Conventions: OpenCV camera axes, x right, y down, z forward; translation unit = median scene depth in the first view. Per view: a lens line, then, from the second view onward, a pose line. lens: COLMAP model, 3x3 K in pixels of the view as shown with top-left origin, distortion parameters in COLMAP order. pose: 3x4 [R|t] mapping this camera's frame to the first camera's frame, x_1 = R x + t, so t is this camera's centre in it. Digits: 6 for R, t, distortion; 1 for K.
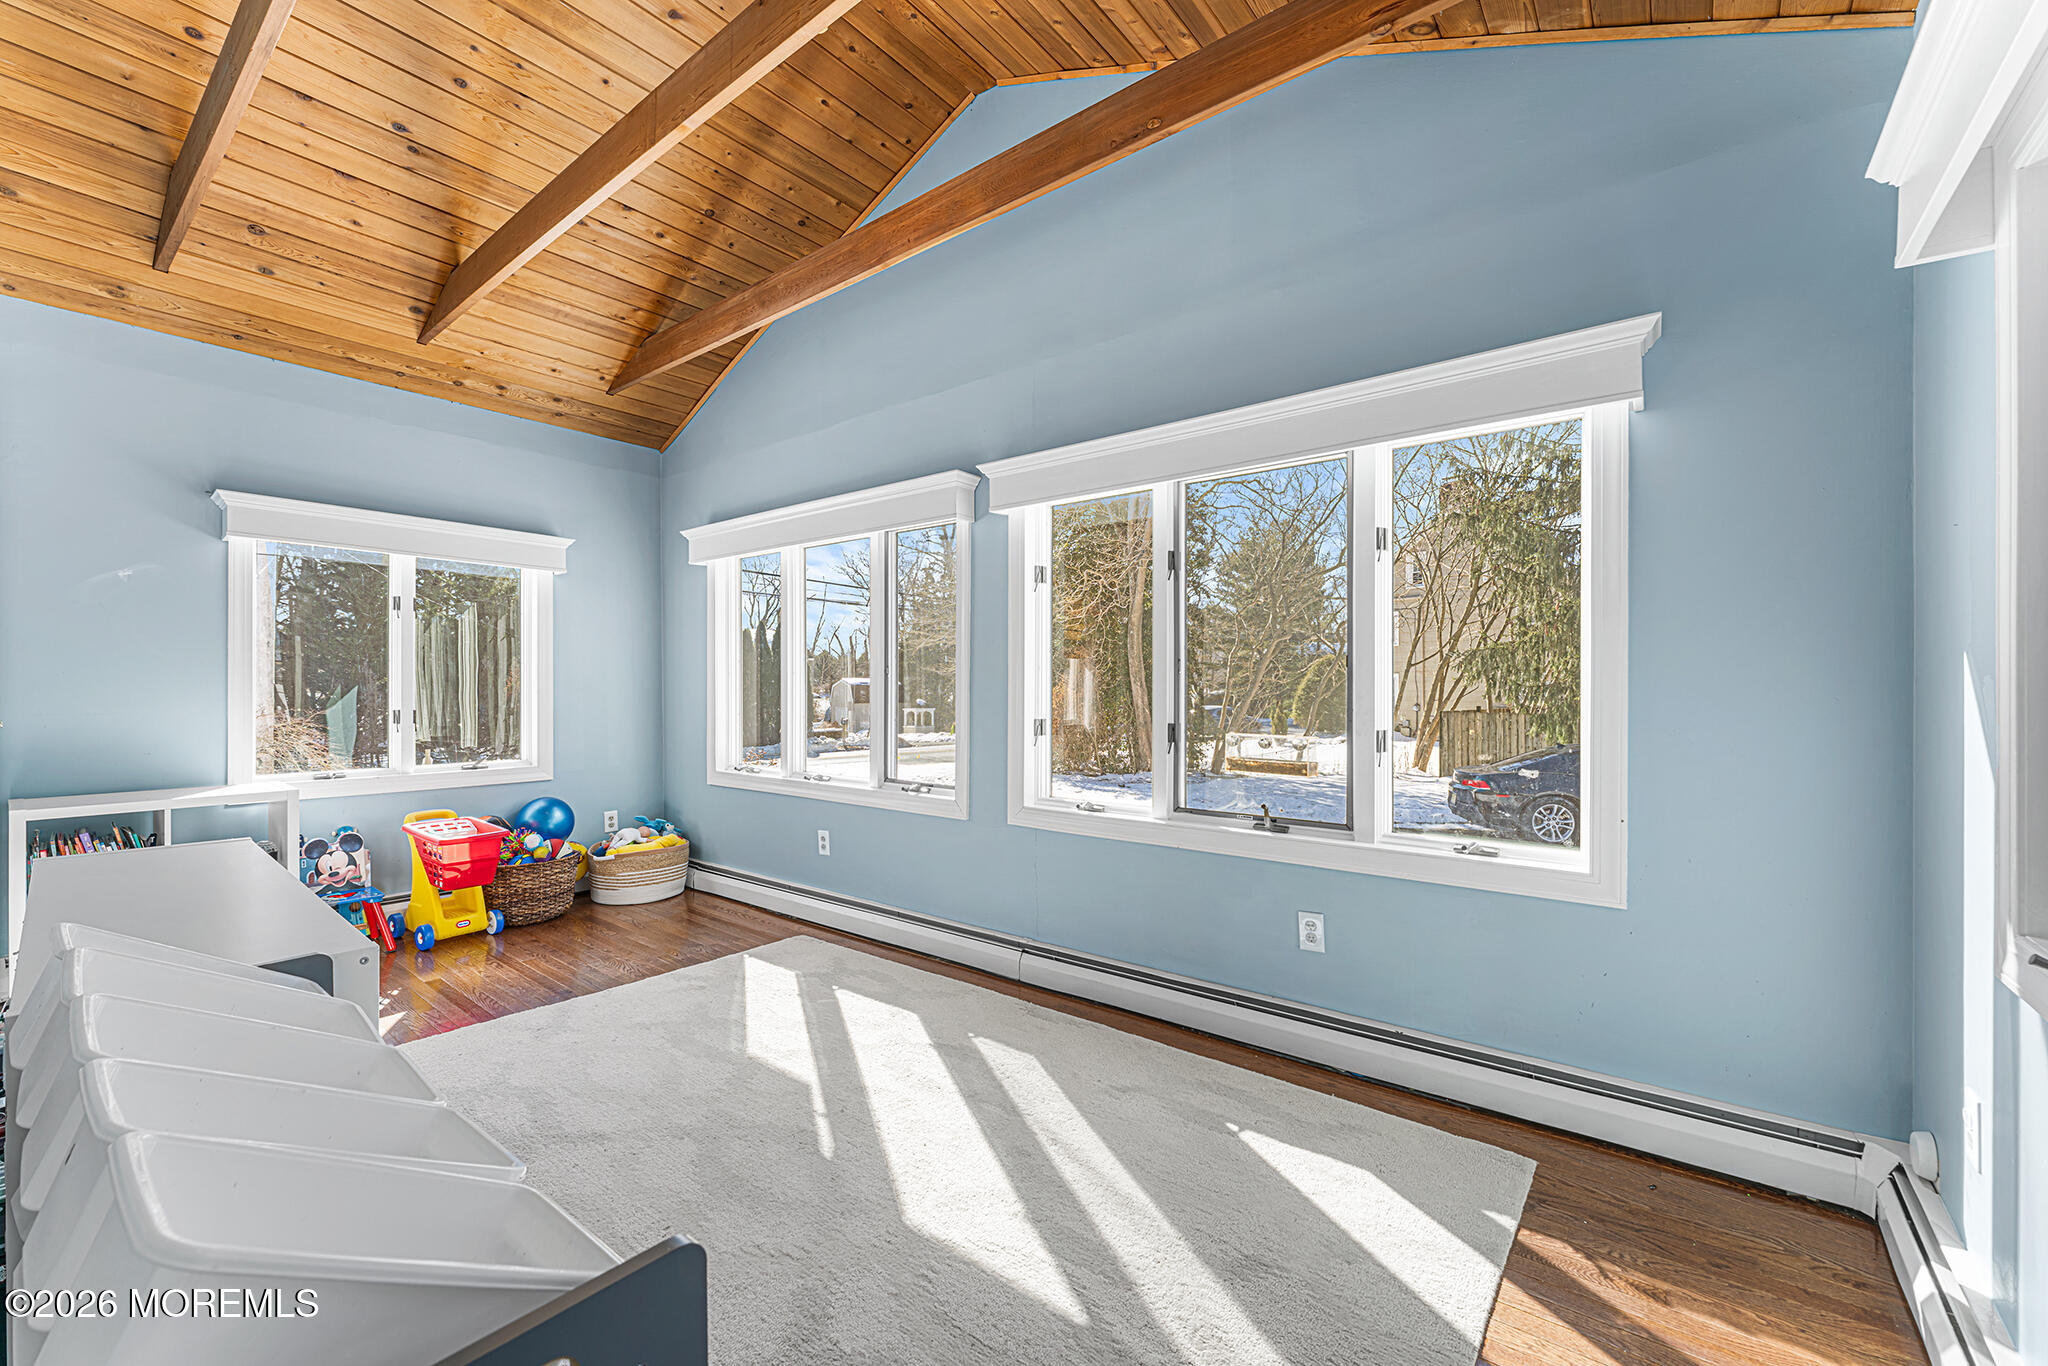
lens RADIAL K [[823.5, 0, 1025.9], [0, 823.5, 697.1], [0, 0, 1]] dist [0.000414, -0.000099]
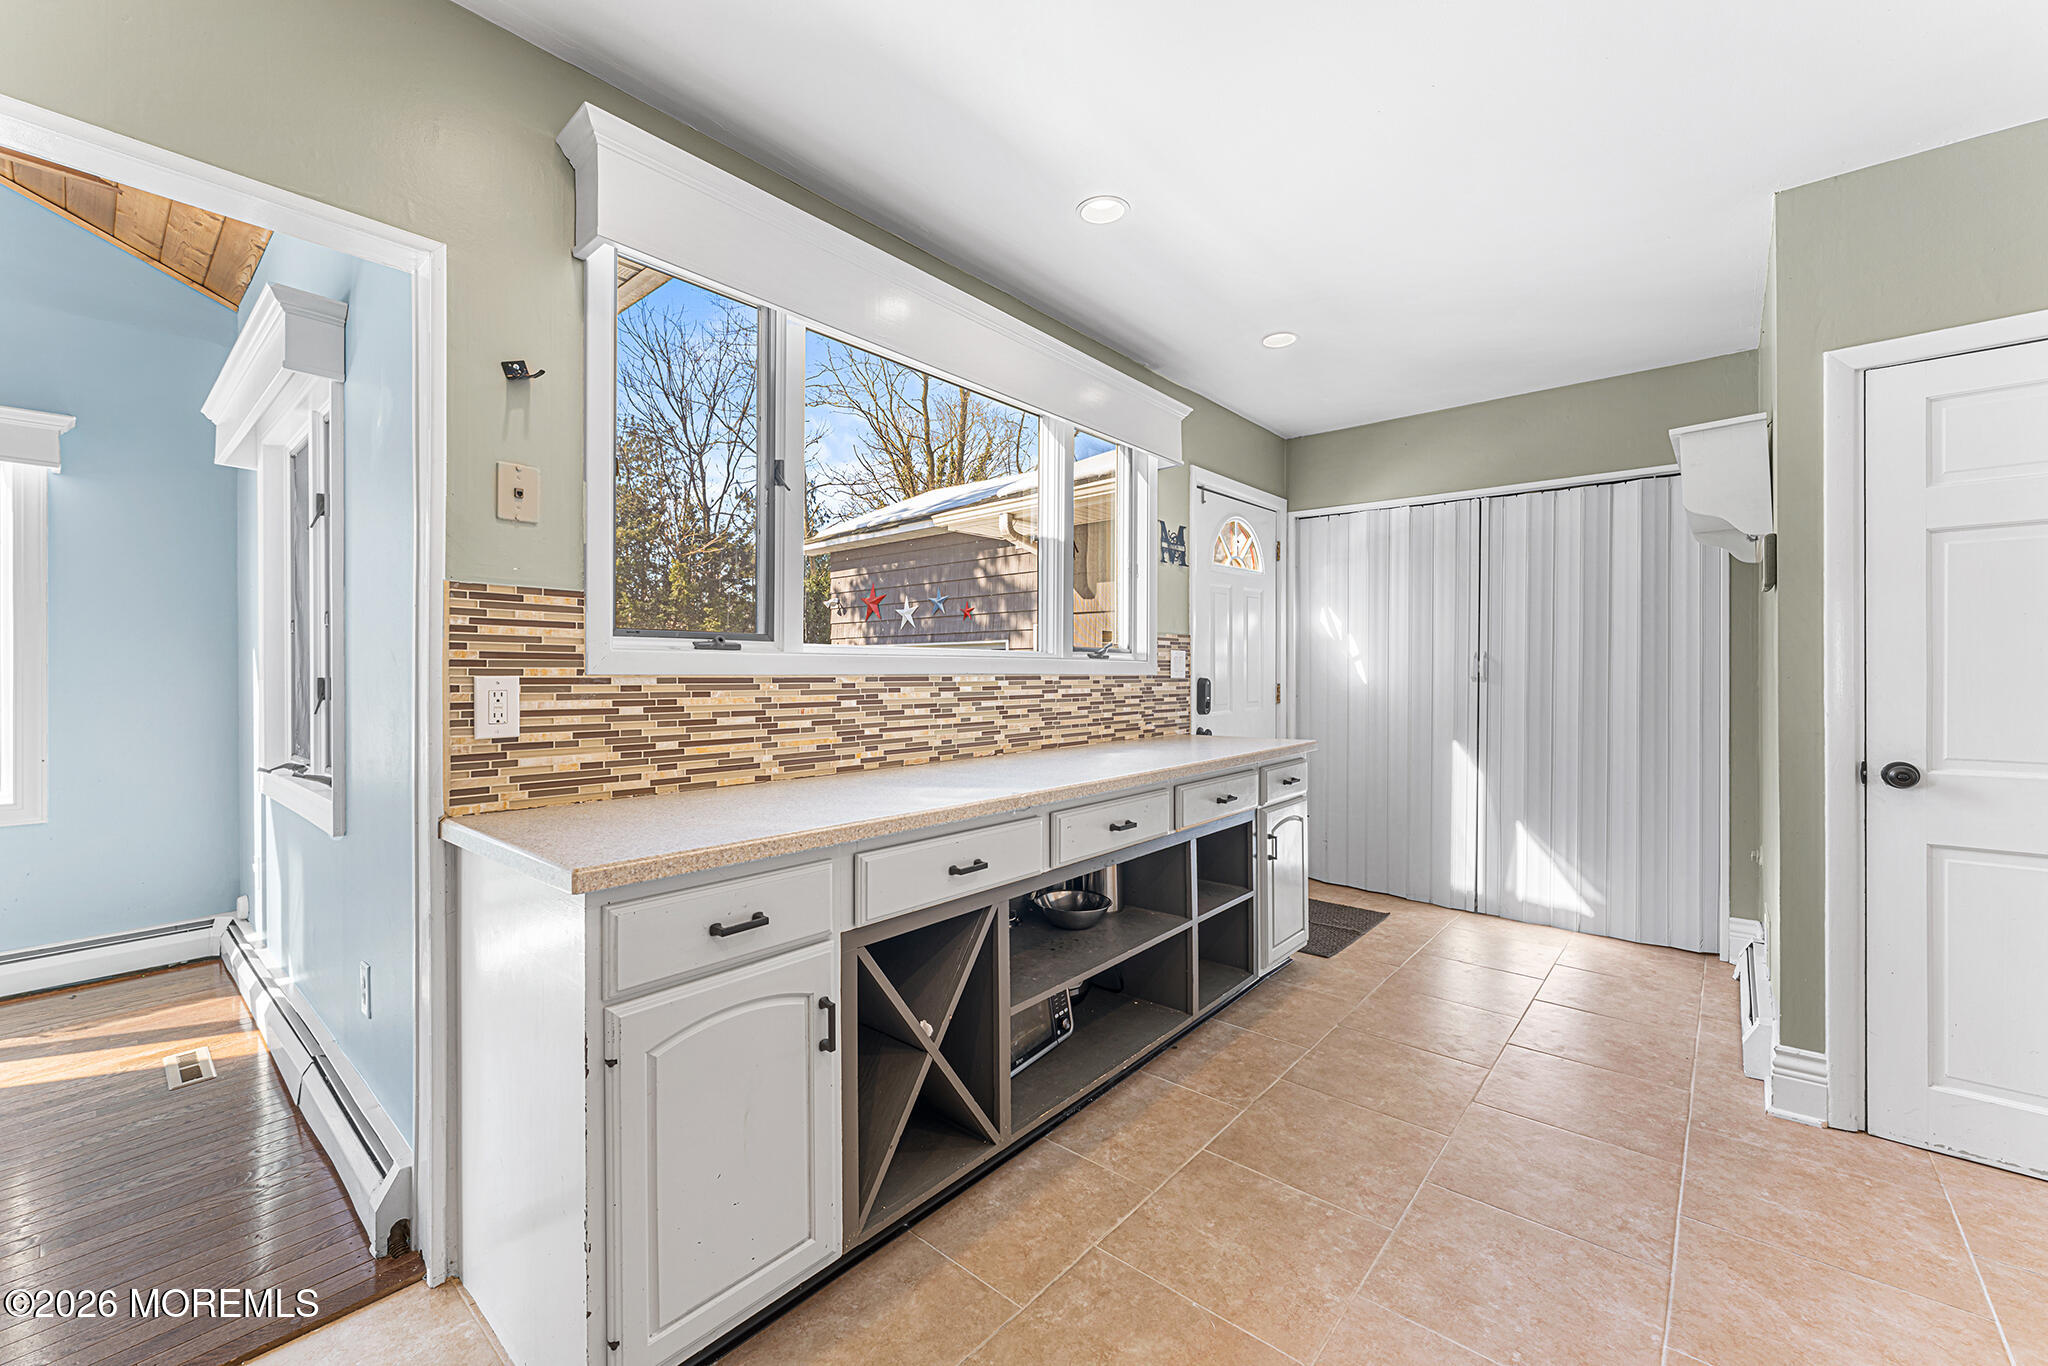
lens RADIAL K [[820.8, 0, 1021.9], [0, 820.8, 671.6], [0, 0, 1]] dist [0.000447, -0.000280]
pose [[0.041251, -0.004699, 0.999138, -0.737274], [0.005047, 0.999977, 0.004494, 0.000362], [-0.999136, 0.004857, 0.041274, -0.884951]]
